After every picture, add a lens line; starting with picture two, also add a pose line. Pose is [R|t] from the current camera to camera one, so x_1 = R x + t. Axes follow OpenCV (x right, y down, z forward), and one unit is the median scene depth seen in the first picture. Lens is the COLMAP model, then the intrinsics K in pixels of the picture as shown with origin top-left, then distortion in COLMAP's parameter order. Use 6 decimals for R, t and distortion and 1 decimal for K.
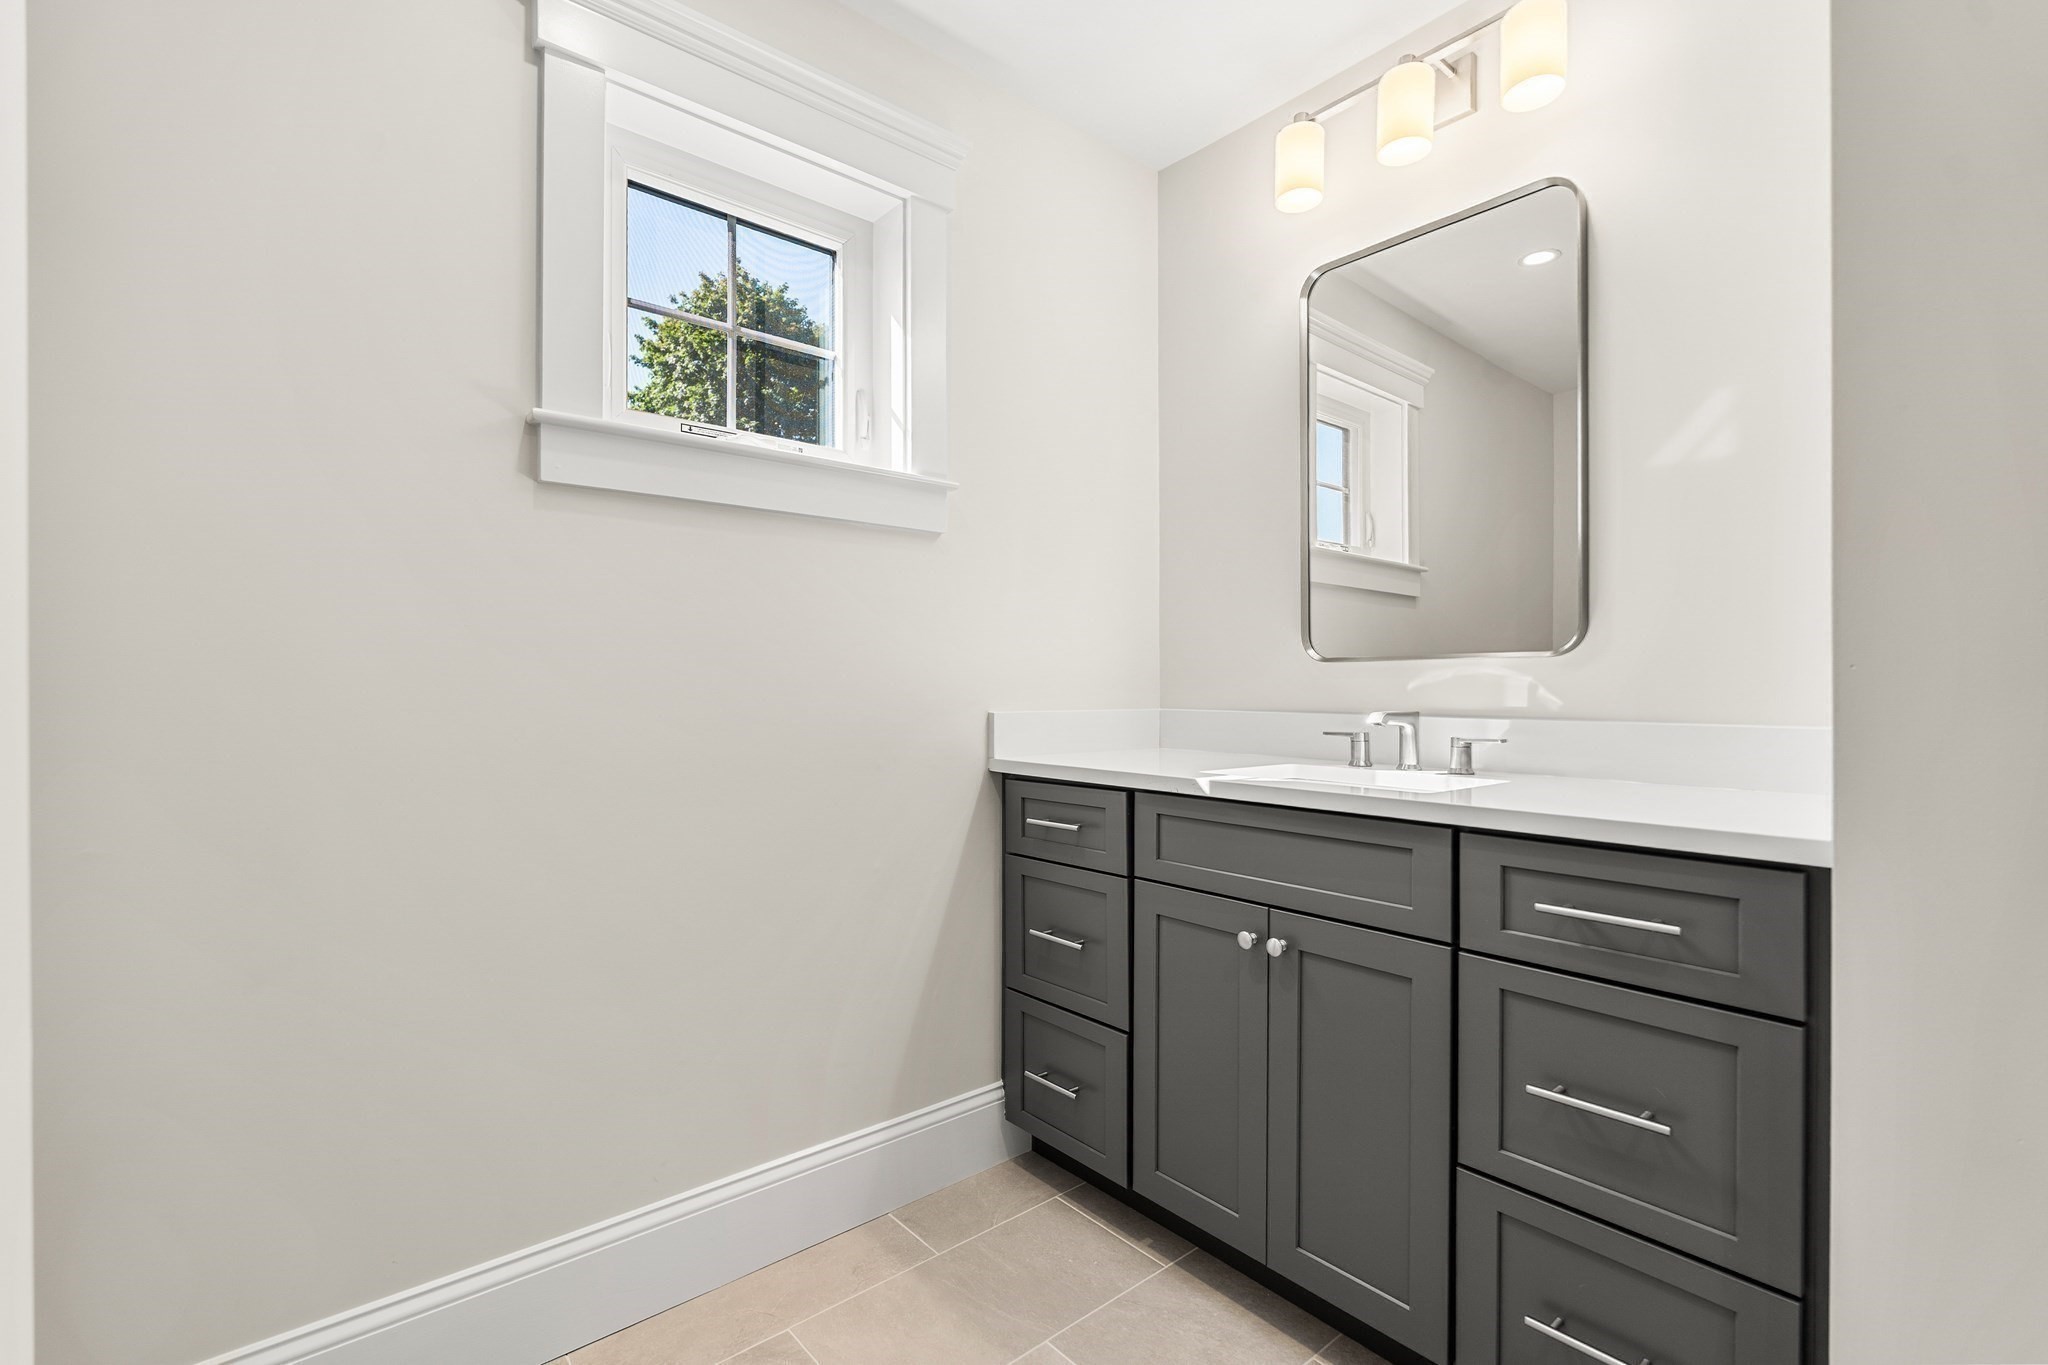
lens RADIAL K [[924.1, 0, 1025.6], [0, 924.1, 688.1], [0, 0, 1]] dist [-0.001832, -0.000398]
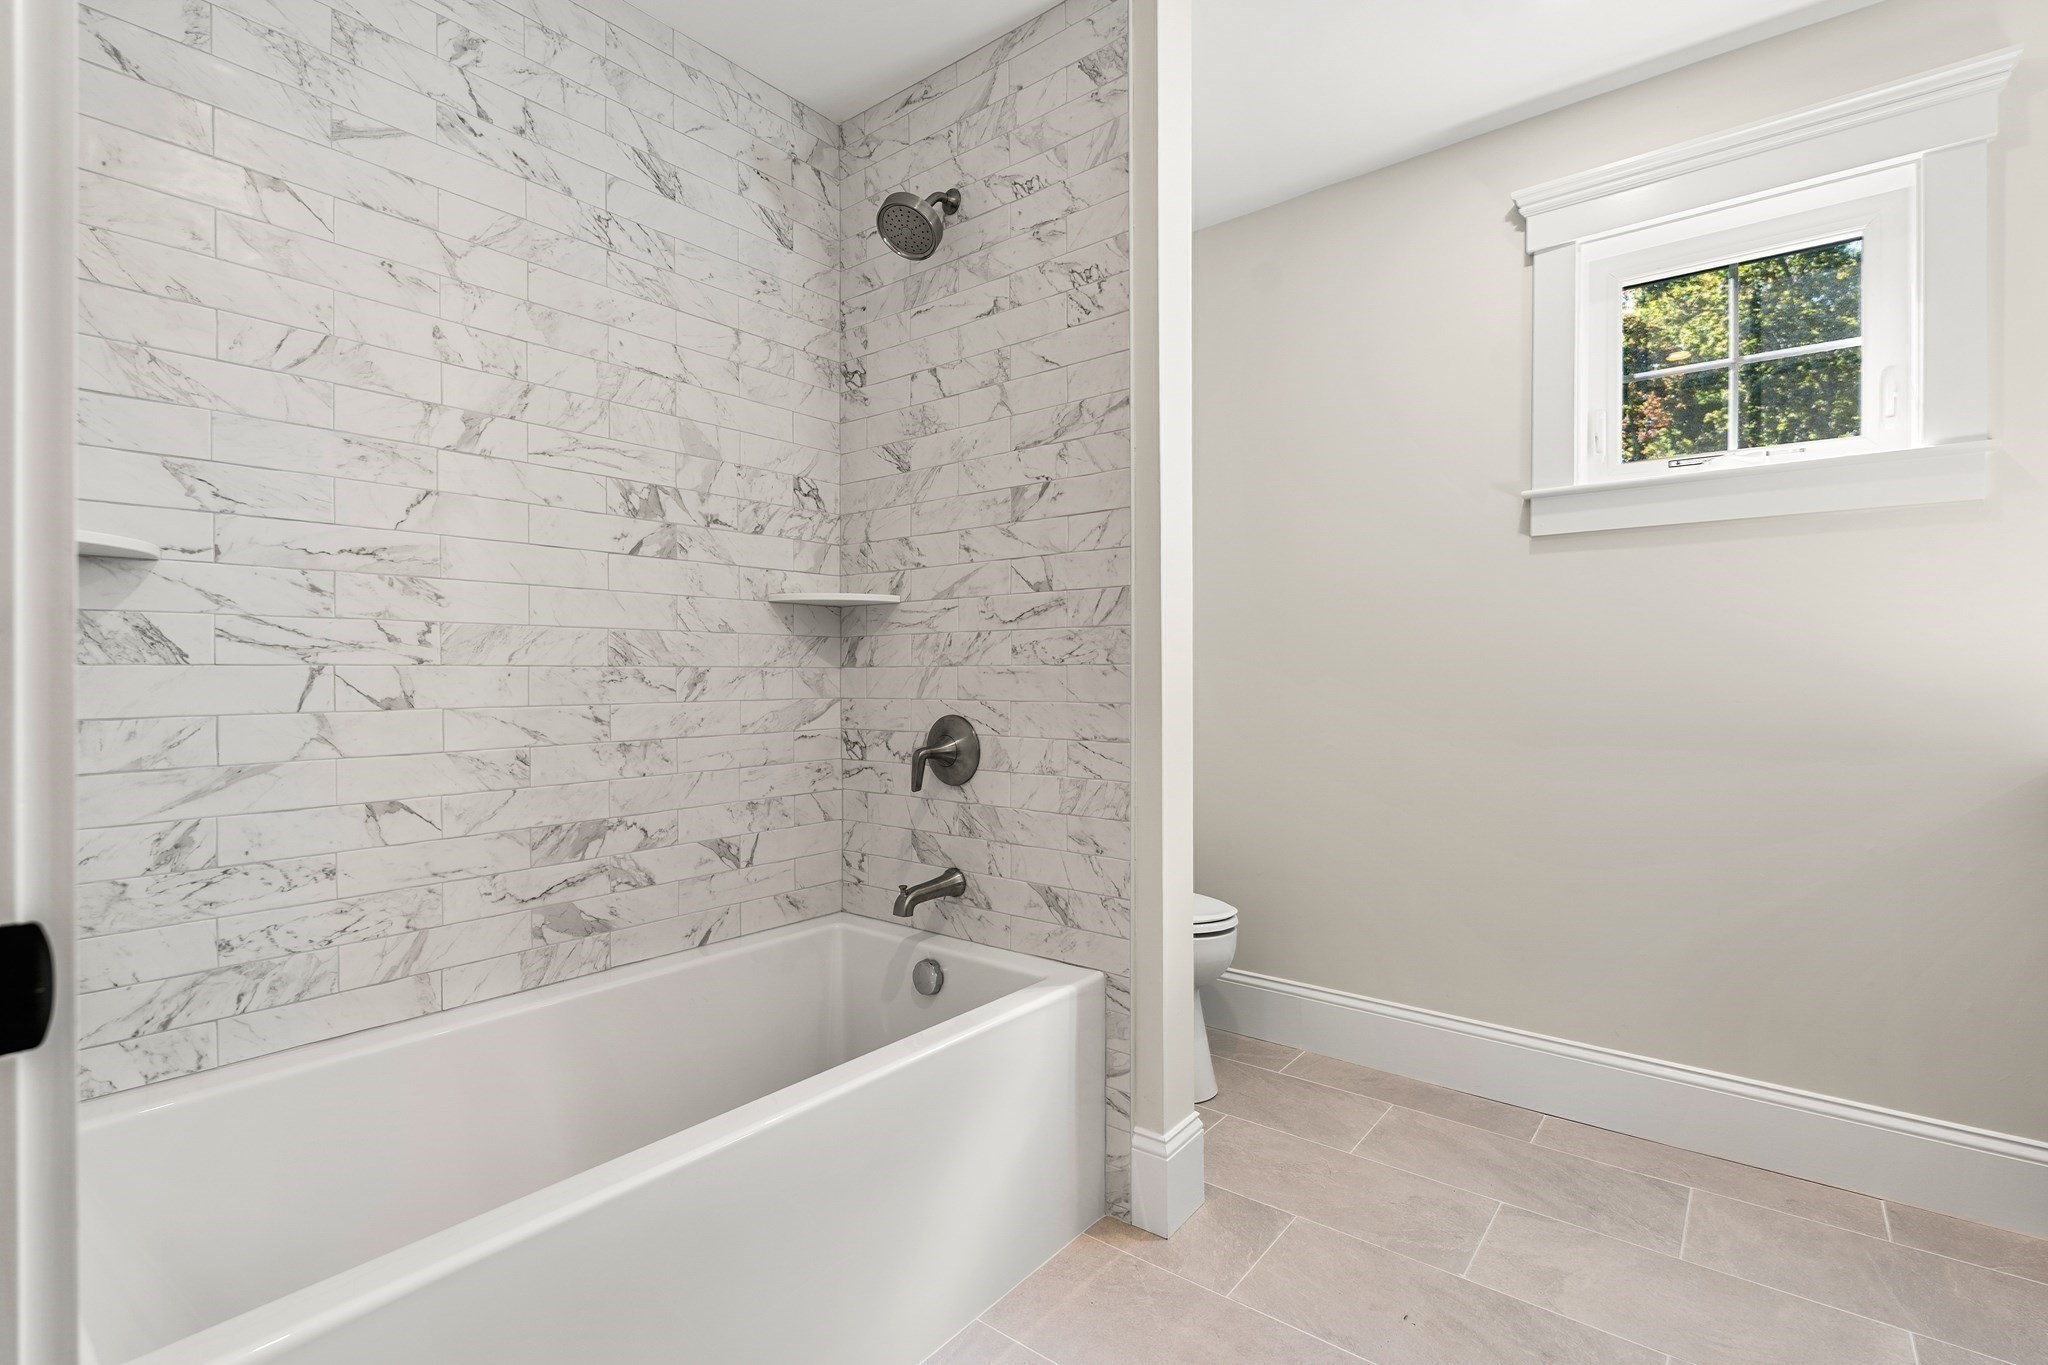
lens RADIAL K [[962.4, 0, 1024.0], [0, 962.4, 682.5], [0, 0, 1]] dist [0.001074, 0.000001]
pose [[0.186021, 0.010494, -0.982490, 0.758523], [0.000354, 0.999942, 0.010747, 0.000689], [0.982546, -0.002347, 0.186006, -0.108243]]
